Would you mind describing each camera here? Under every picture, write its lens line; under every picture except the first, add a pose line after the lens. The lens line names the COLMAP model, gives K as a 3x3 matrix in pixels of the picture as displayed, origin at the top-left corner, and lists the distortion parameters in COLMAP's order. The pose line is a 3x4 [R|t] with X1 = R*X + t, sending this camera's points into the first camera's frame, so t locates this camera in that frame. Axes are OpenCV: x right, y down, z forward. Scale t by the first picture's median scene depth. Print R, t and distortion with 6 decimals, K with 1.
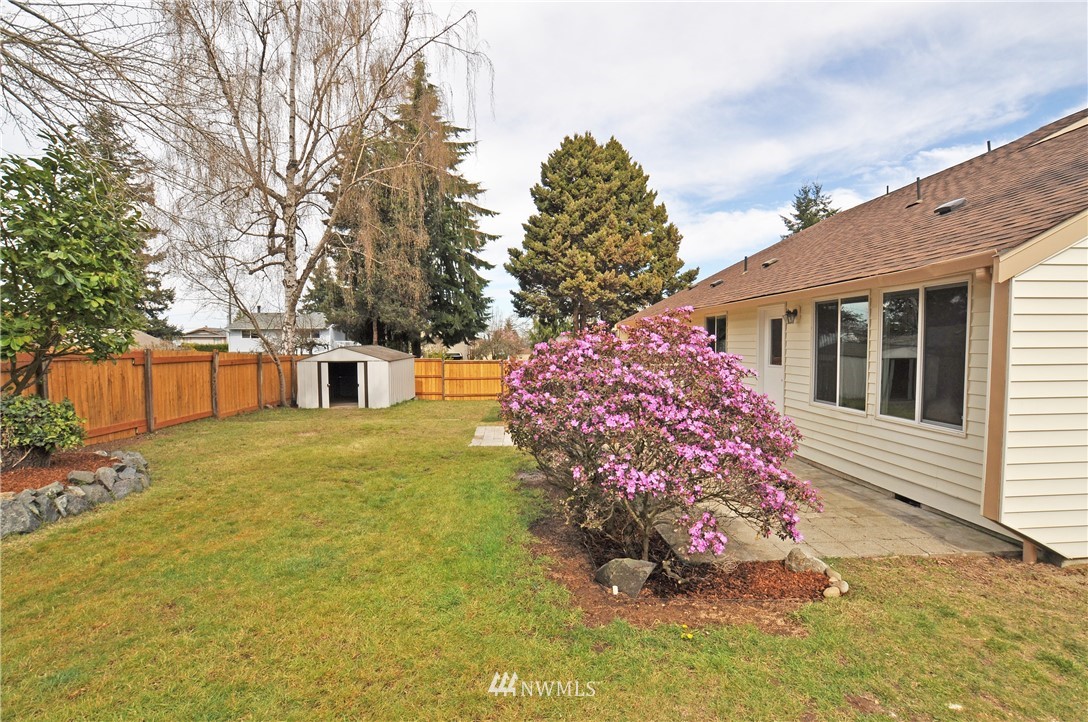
lens RADIAL K [[517.2, 0, 549.7], [0, 517.2, 370.8], [0, 0, 1]] dist [-0.070870, 0.031450]
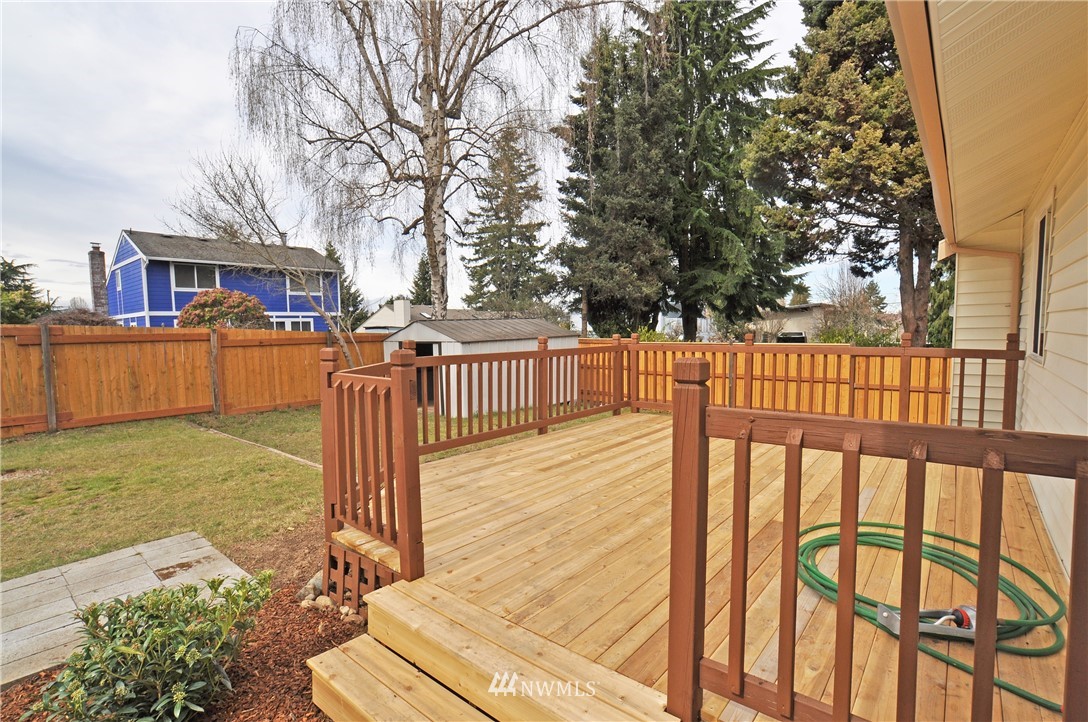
lens RADIAL K [[517.2, 0, 549.7], [0, 517.2, 370.8], [0, 0, 1]] dist [-0.070870, 0.031450]
pose [[0.730099, 0.051416, -0.681404, 0.148060], [-0.024225, 0.998486, 0.049385, -0.015170], [0.682912, -0.019549, 0.730239, 0.517094]]
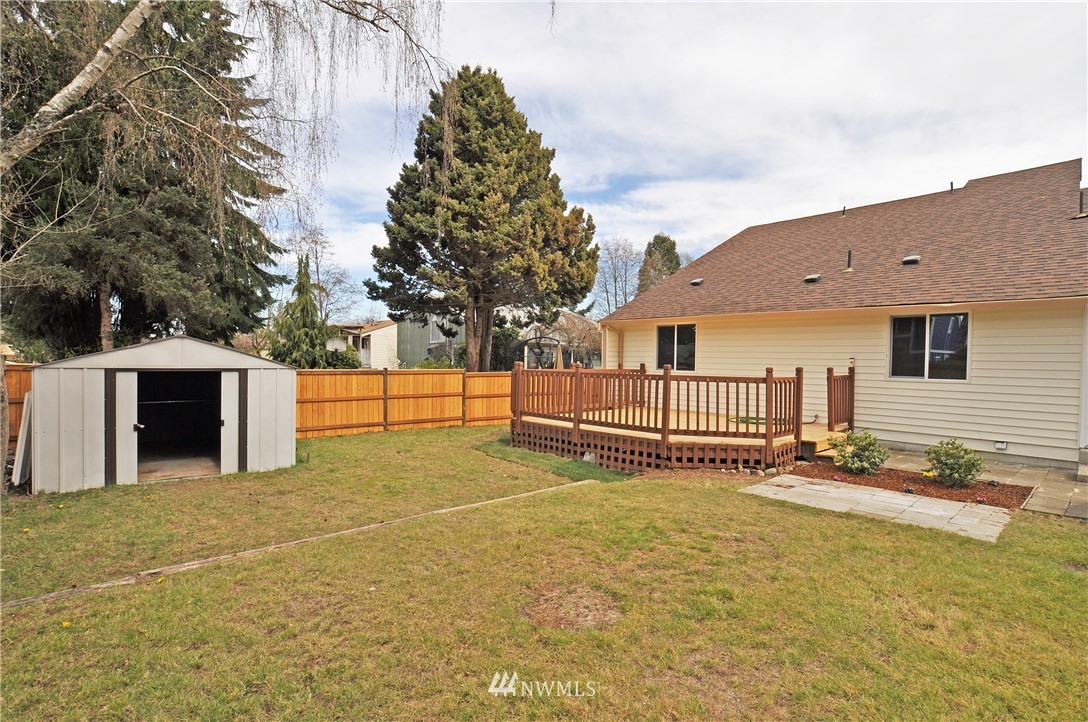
lens RADIAL K [[517.2, 0, 549.7], [0, 517.2, 370.8], [0, 0, 1]] dist [-0.070870, 0.031450]
pose [[0.792327, -0.000500, 0.610097, -0.345527], [0.013683, 0.999763, -0.016951, -0.005686], [-0.609944, 0.021779, 0.792145, 0.393877]]
